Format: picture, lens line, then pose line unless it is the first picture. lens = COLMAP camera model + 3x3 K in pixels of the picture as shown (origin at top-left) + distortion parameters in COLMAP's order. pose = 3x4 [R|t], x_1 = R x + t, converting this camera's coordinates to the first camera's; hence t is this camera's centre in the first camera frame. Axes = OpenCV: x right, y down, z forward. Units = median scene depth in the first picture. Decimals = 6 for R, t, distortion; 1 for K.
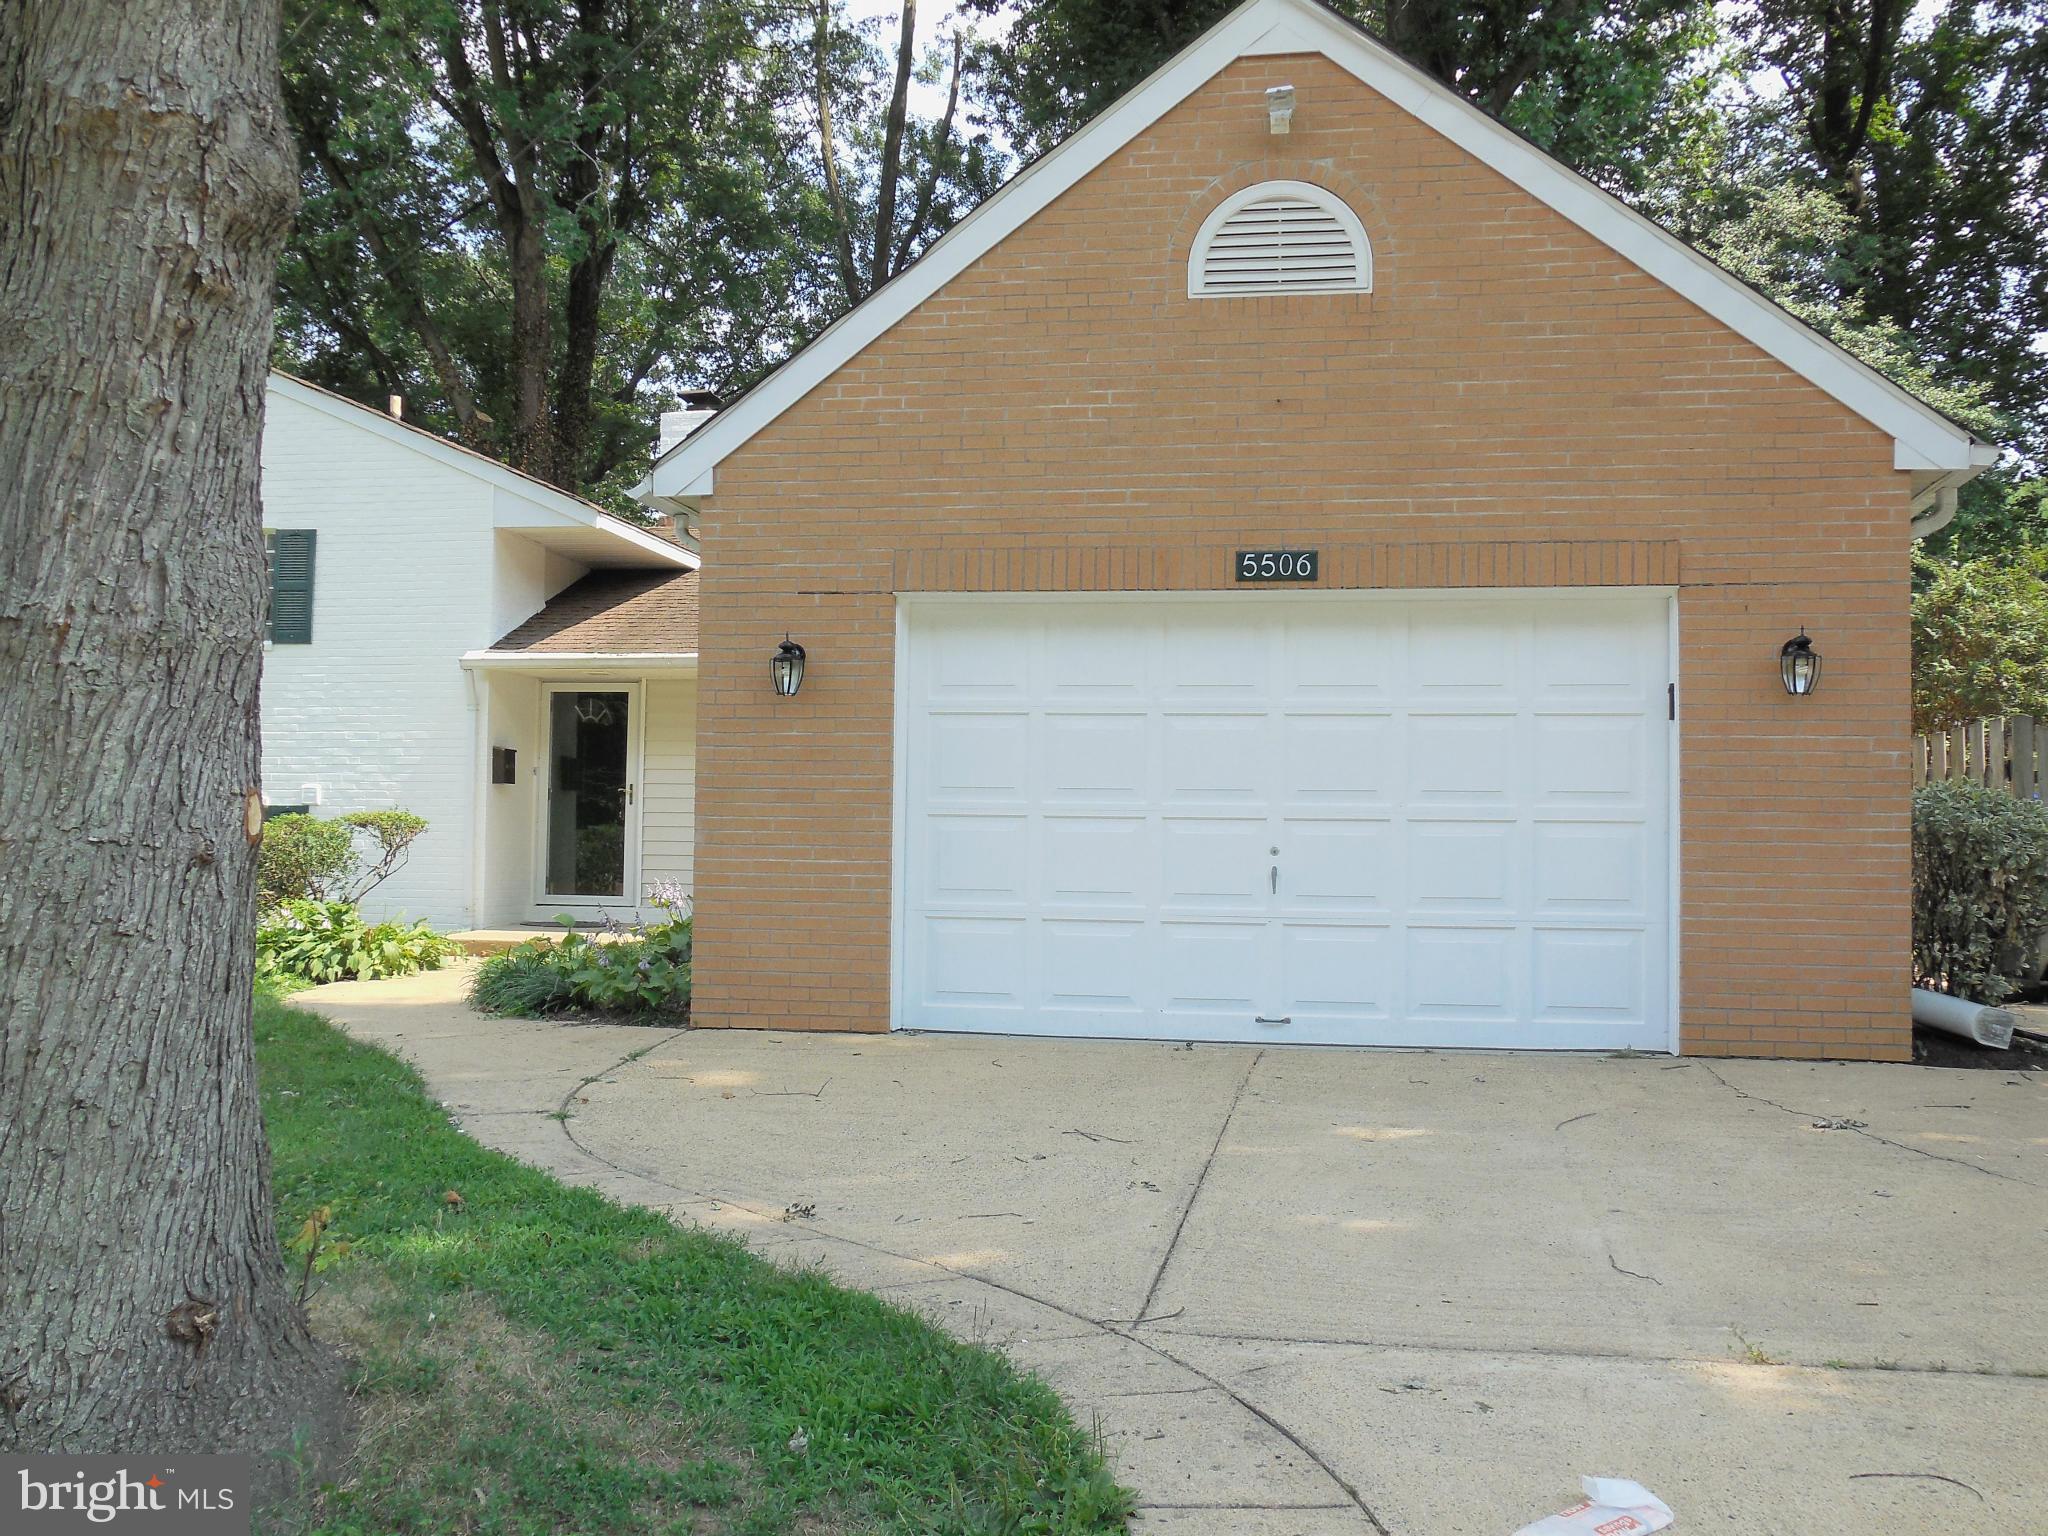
lens RADIAL K [[1547.6, 0, 1027.6], [0, 1547.6, 760.2], [0, 0, 1]] dist [-0.017456, 0.001143]
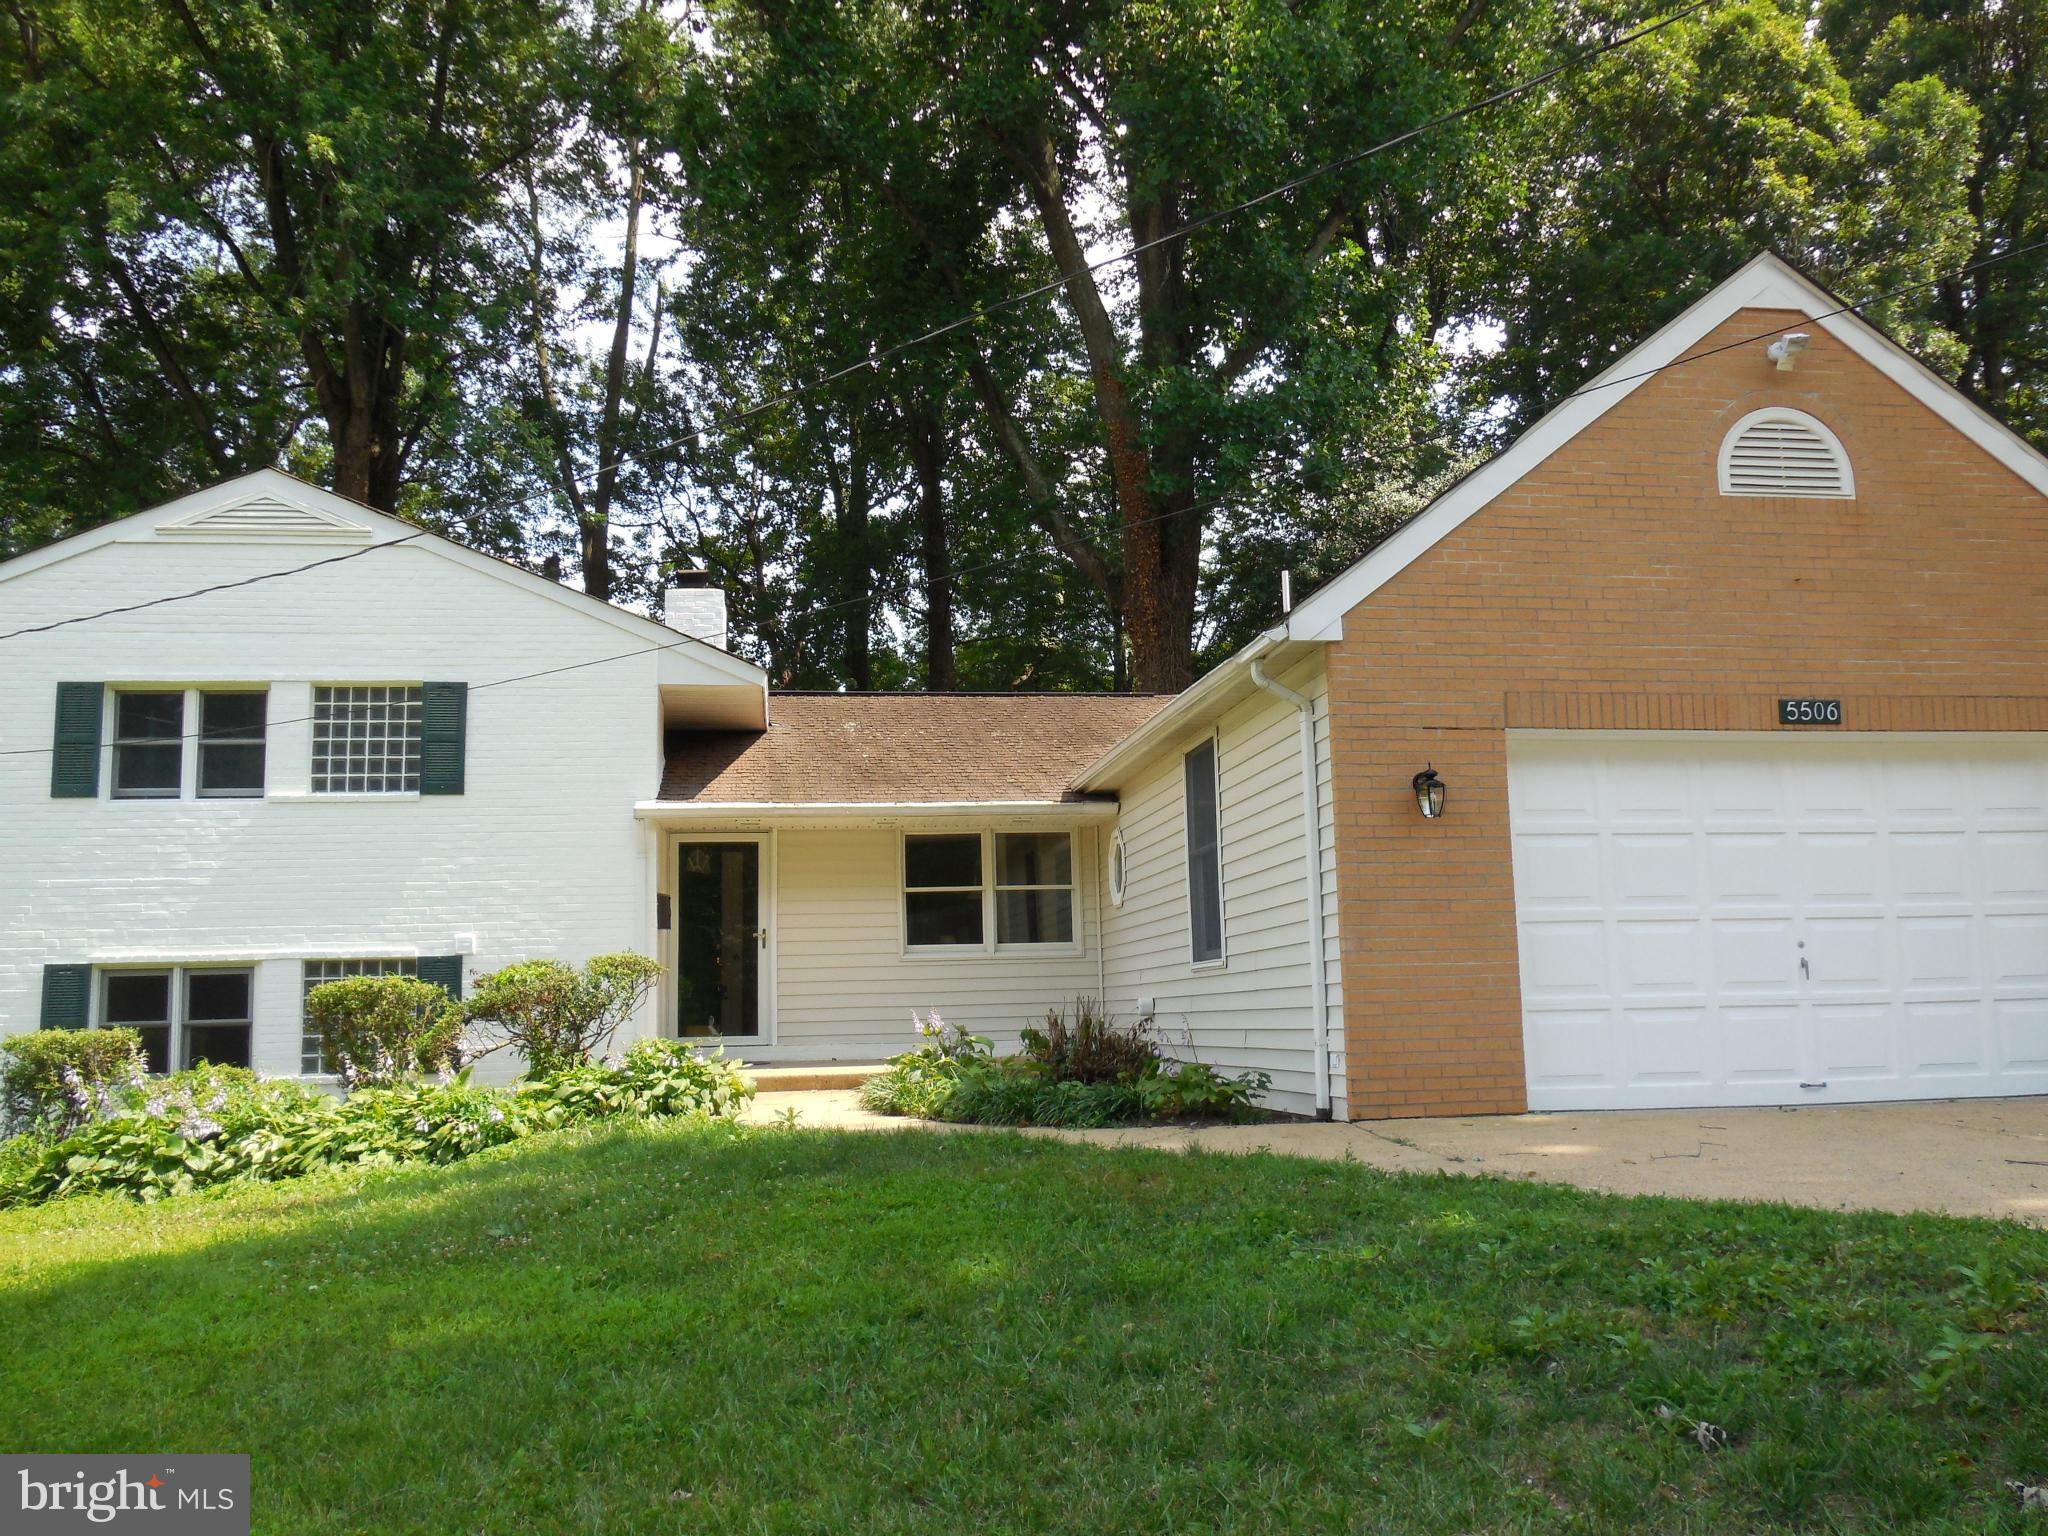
lens RADIAL K [[1355.6, 0, 1023.4], [0, 1355.6, 830.6], [0, 0, 1]] dist [-0.004512, -0.000807]
pose [[0.966927, 0.000044, 0.255054, -0.707446], [0.017741, 0.997566, -0.067430, 0.030230], [-0.254436, 0.069725, 0.964573, 0.120425]]
